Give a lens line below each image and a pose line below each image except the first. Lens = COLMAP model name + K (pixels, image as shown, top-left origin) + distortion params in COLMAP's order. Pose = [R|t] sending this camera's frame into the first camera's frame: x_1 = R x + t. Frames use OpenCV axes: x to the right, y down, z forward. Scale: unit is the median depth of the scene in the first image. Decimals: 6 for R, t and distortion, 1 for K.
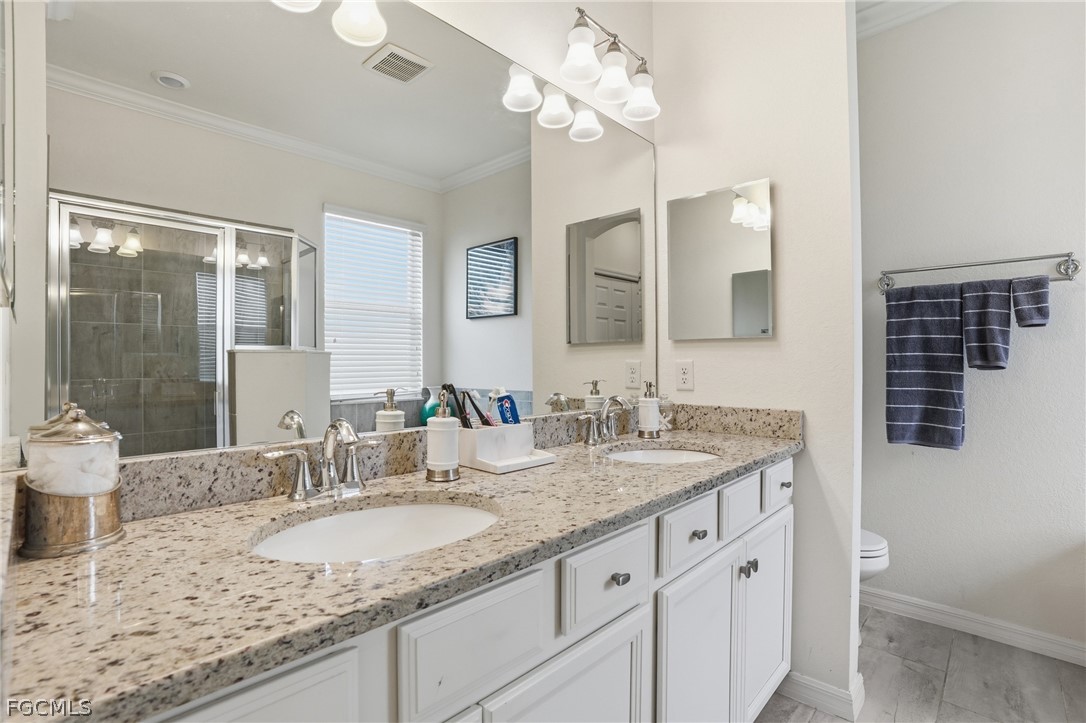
lens RADIAL K [[508.7, 0, 543.6], [0, 508.7, 357.2], [0, 0, 1]] dist [-0.067925, 0.026316]
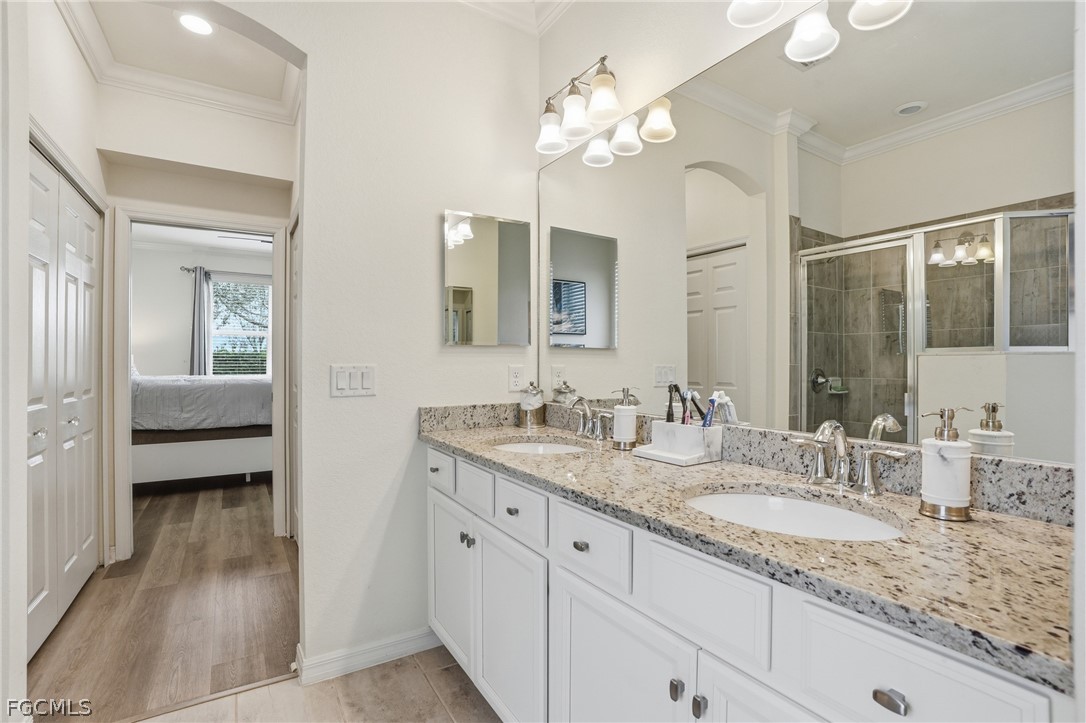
lens RADIAL K [[510.7, 0, 543.0], [0, 510.7, 361.5], [0, 0, 1]] dist [-0.069934, 0.066002]
pose [[-0.250598, -0.002133, -0.968089, 0.562126], [0.007947, 0.999959, -0.004260, 0.000361], [0.968059, -0.008761, -0.250571, 0.518146]]
